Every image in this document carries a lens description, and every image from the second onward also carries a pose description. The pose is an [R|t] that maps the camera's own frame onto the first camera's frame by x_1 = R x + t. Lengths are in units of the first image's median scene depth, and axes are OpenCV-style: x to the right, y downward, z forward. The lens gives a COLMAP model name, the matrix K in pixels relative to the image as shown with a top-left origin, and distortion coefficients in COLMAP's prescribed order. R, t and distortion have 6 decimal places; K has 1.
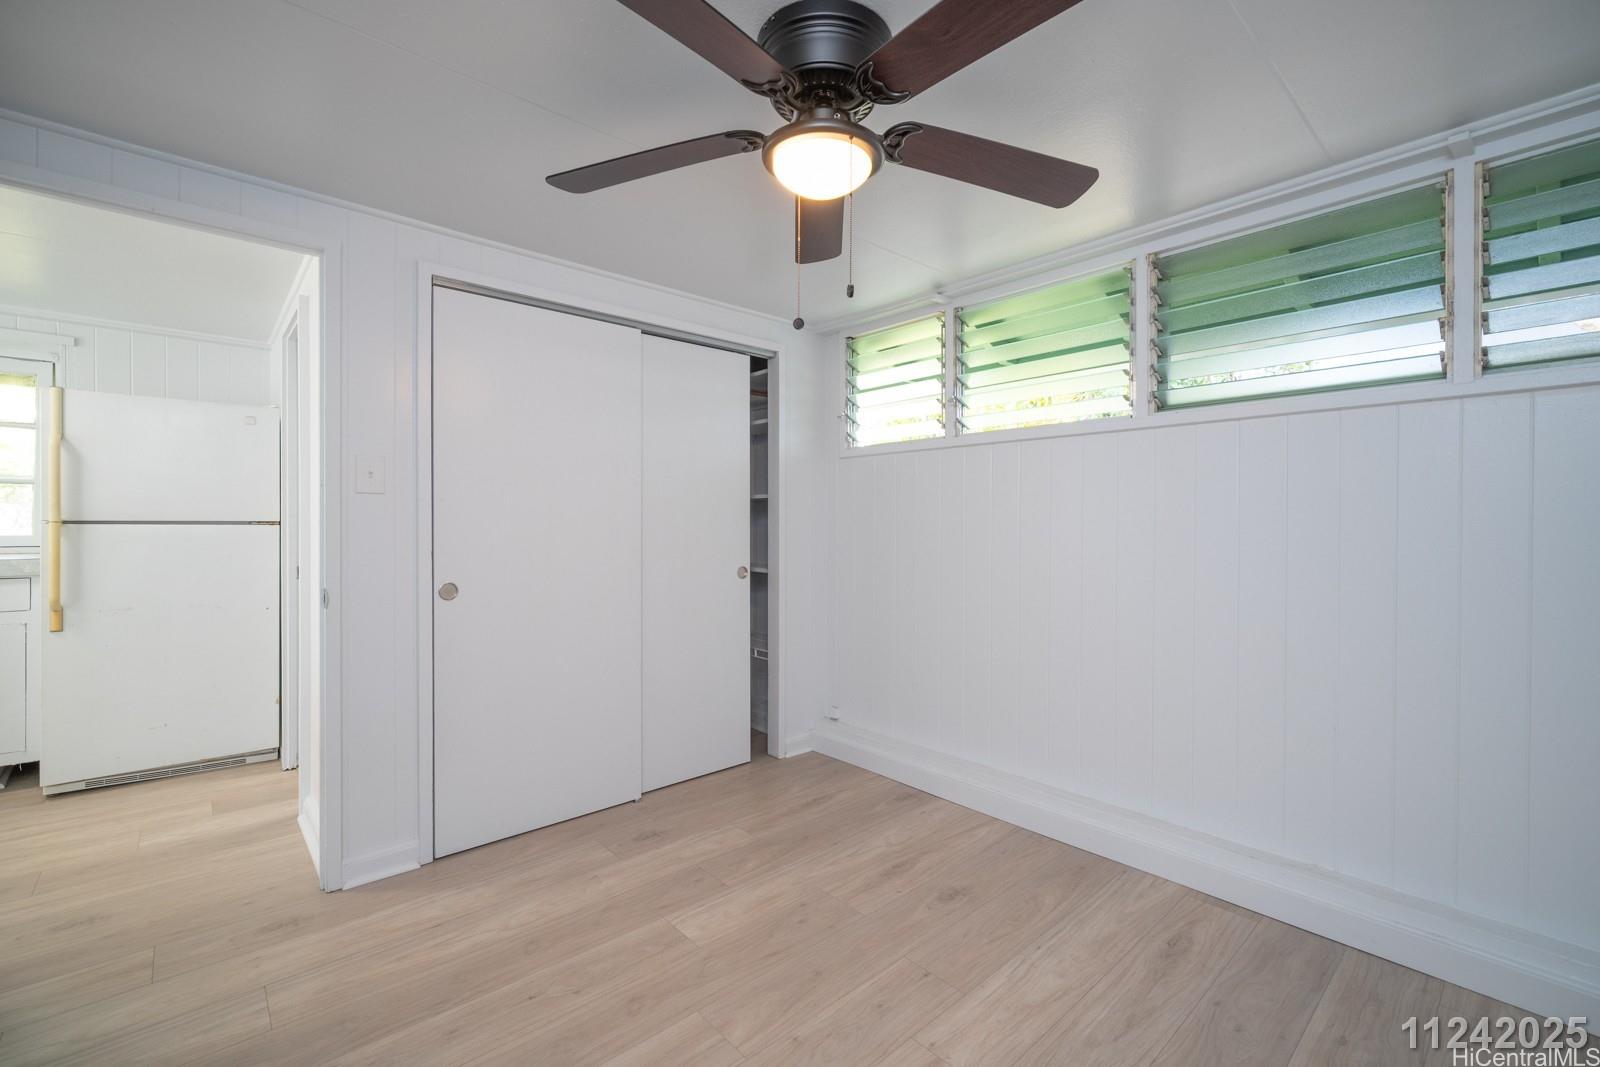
lens RADIAL K [[677.4, 0, 806.5], [0, 677.4, 527.3], [0, 0, 1]] dist [0.004761, -0.000201]
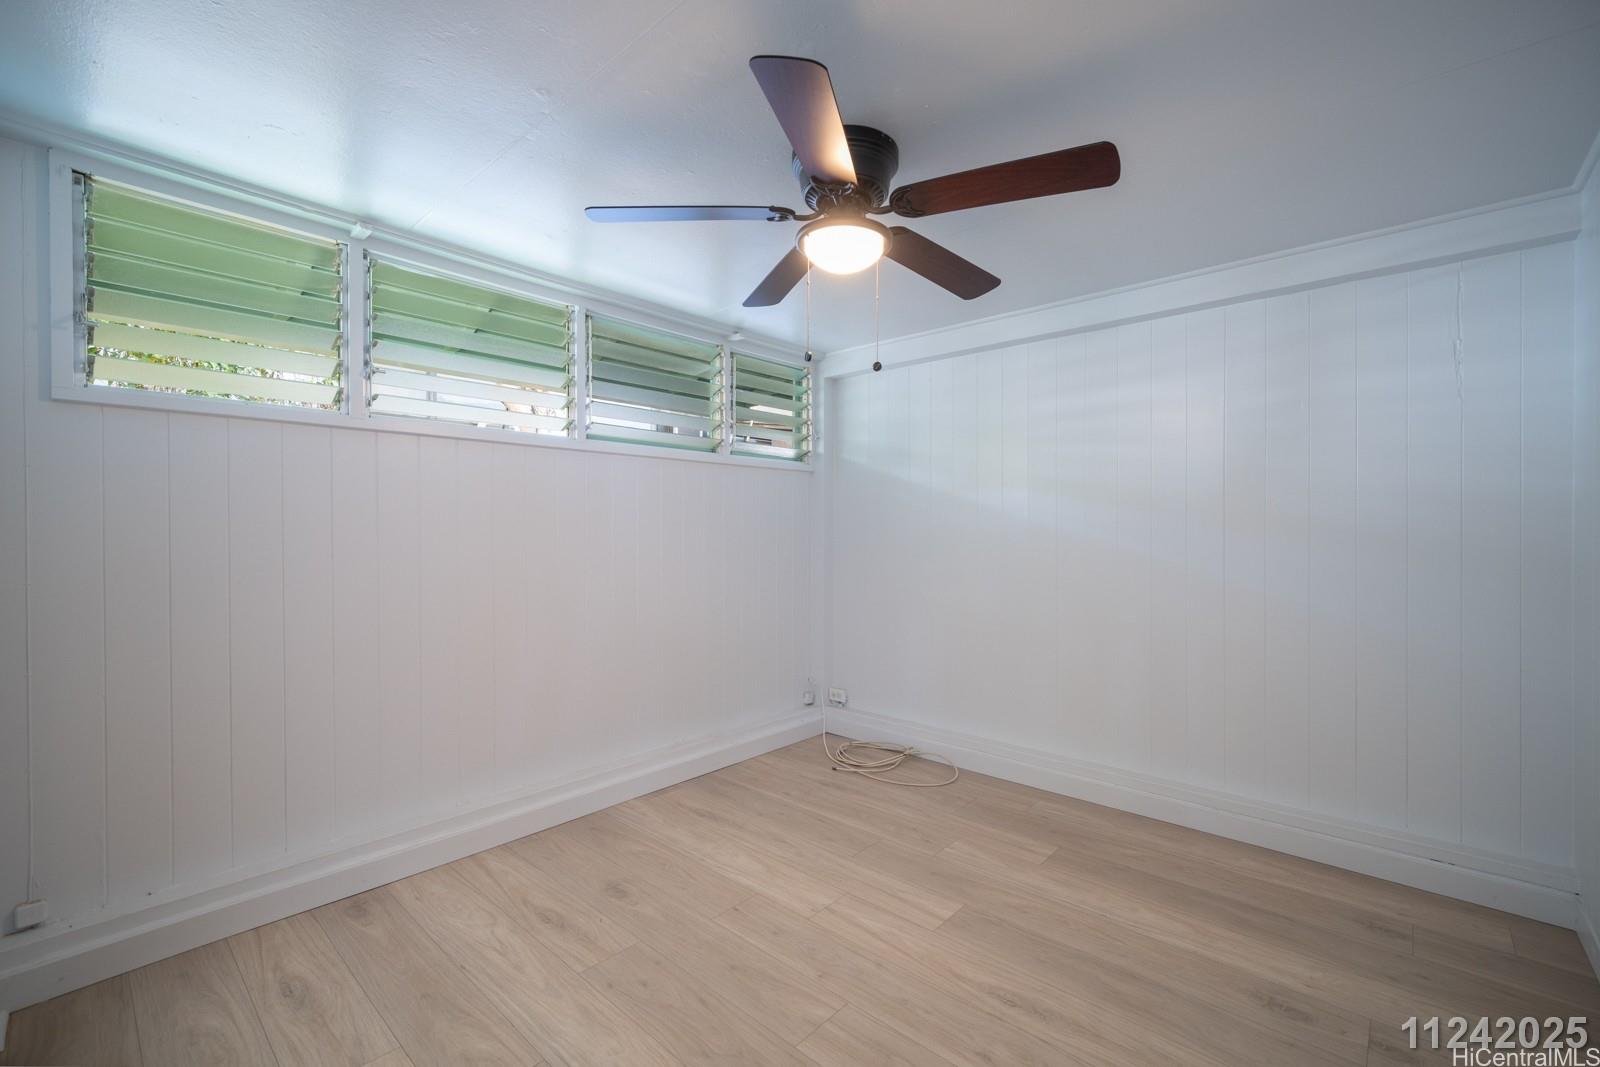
lens RADIAL K [[677.4, 0, 795.2], [0, 677.4, 541.6], [0, 0, 1]] dist [0.004761, -0.000201]
pose [[-0.096849, -0.014554, 0.995193, -0.749279], [-0.002682, 0.999893, 0.014362, -0.004855], [-0.995296, -0.001278, -0.096877, 0.747793]]
